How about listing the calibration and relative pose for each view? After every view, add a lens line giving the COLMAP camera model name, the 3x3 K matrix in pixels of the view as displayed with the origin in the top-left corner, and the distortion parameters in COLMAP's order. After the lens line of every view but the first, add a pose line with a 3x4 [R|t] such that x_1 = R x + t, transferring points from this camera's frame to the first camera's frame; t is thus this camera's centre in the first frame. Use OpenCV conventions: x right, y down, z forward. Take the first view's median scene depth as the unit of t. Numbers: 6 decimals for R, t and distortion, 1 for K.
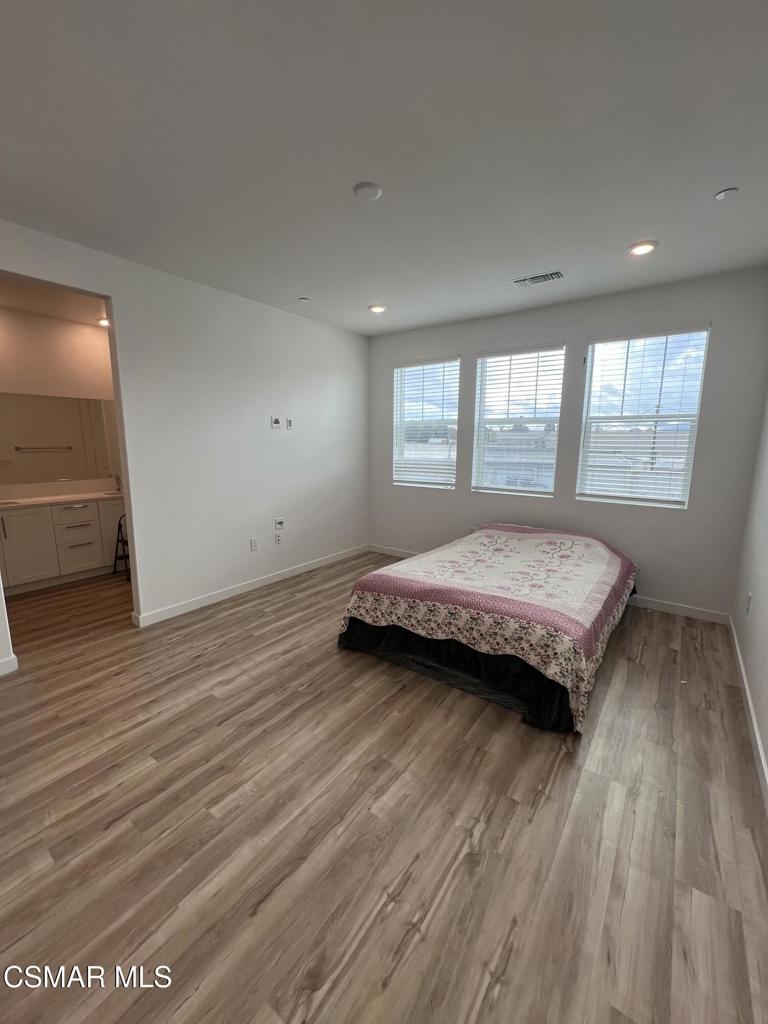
lens RADIAL K [[412.0, 0, 382.7], [0, 412.0, 511.2], [0, 0, 1]] dist [-0.002894, 0.000898]
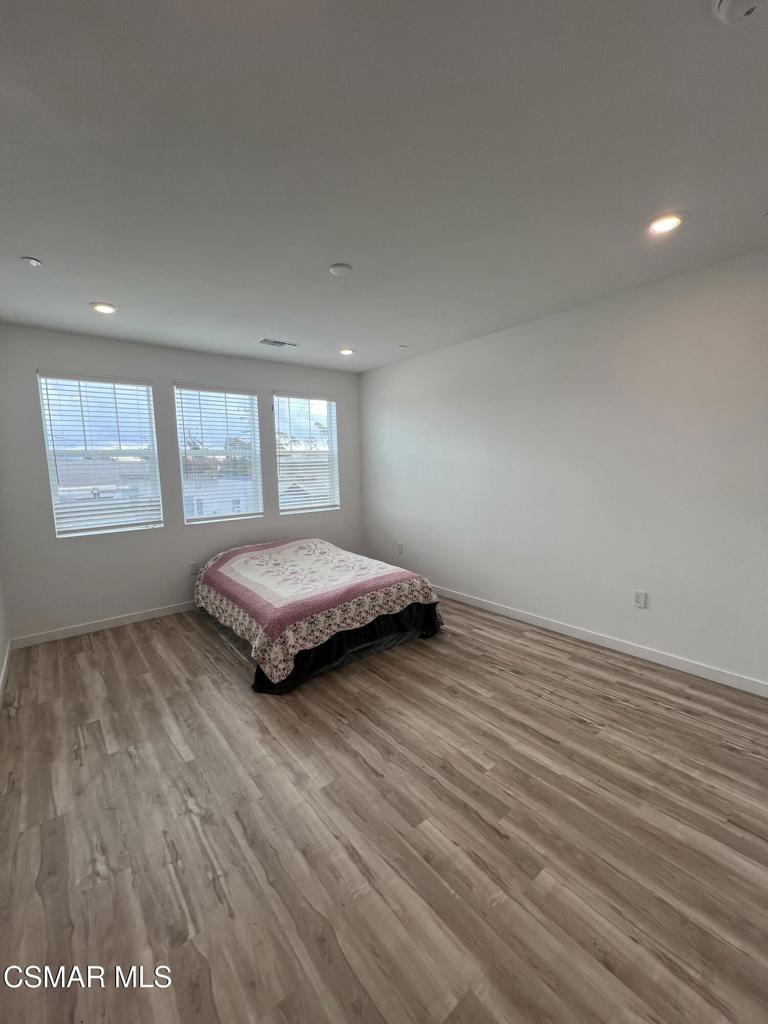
lens RADIAL K [[412.0, 0, 382.7], [0, 412.0, 511.2], [0, 0, 1]] dist [-0.002894, 0.000898]
pose [[0.249932, -0.122846, 0.960439, -1.136429], [0.188592, 0.979098, 0.076156, -0.130739], [-0.949719, 0.162097, 0.267876, 0.604591]]
